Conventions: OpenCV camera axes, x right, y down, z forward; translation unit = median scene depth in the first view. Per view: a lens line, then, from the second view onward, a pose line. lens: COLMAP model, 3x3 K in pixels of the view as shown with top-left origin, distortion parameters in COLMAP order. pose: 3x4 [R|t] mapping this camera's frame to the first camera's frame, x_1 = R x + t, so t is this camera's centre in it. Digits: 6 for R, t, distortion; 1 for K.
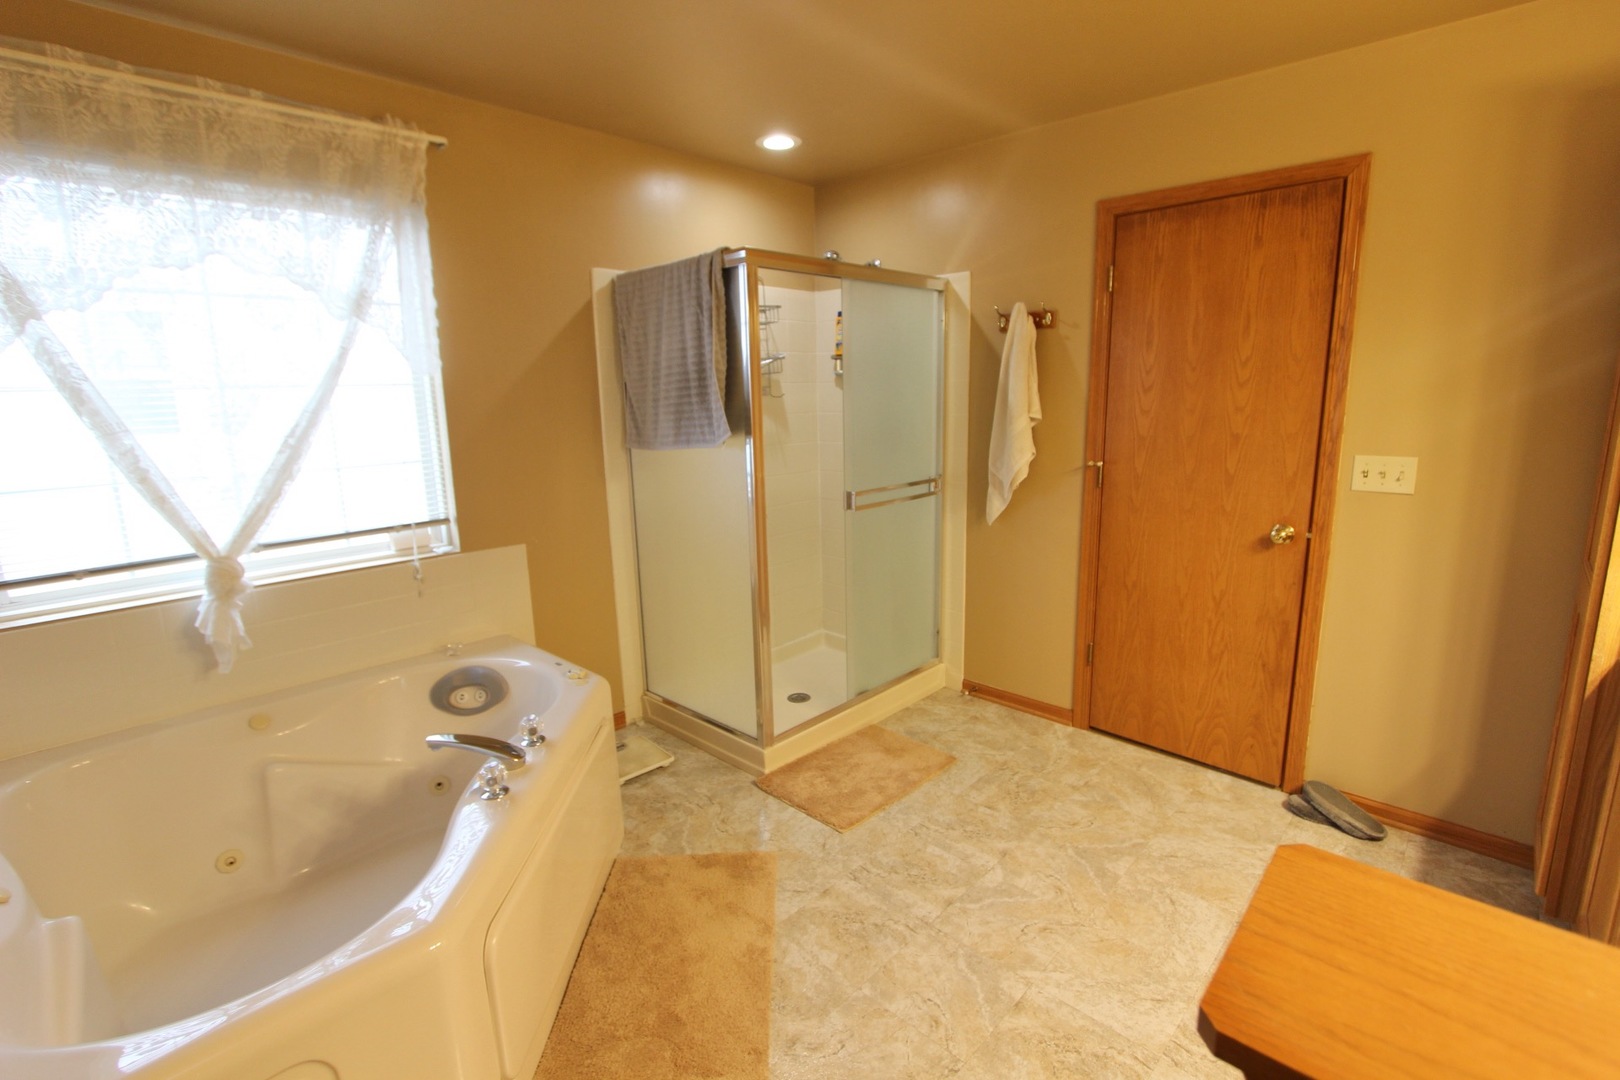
lens RADIAL K [[753.4, 0, 805.4], [0, 753.4, 524.9], [0, 0, 1]] dist [-0.011079, 0.001255]
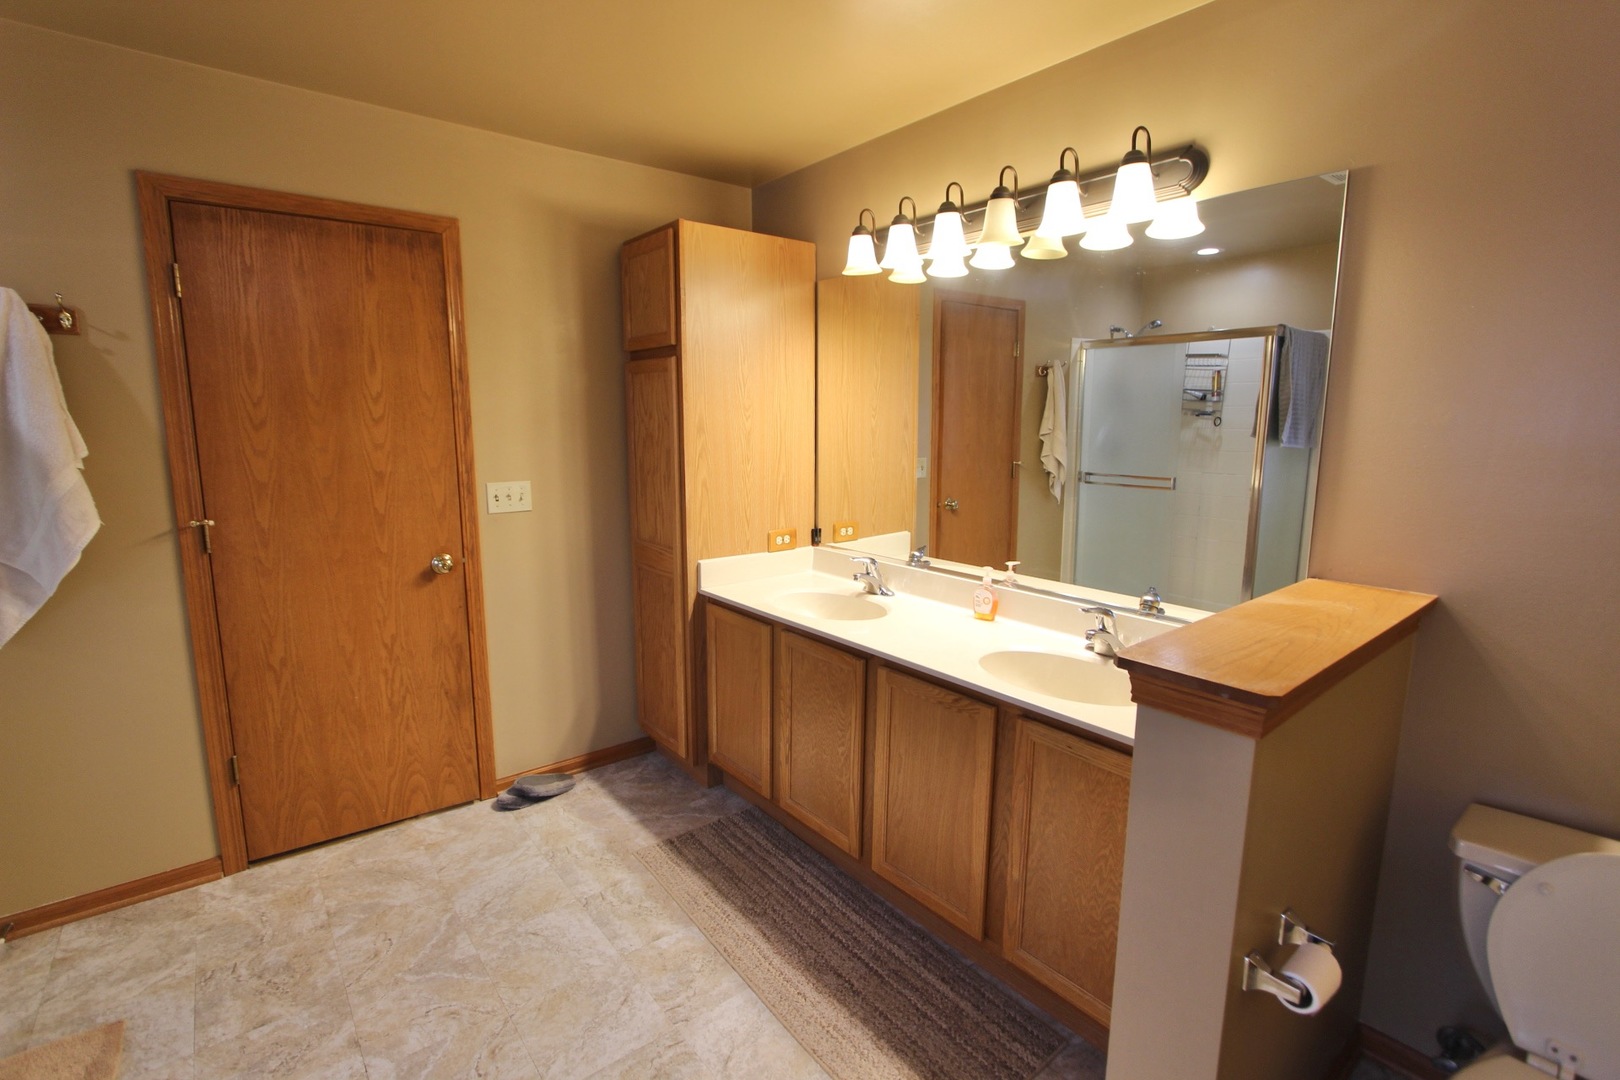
lens RADIAL K [[753.4, 0, 805.4], [0, 753.4, 524.9], [0, 0, 1]] dist [-0.011079, 0.001255]
pose [[0.127908, -0.124186, 0.983980, -0.318886], [0.174863, 0.979411, 0.100878, -0.057759], [-0.976249, 0.159158, 0.146990, 0.347416]]
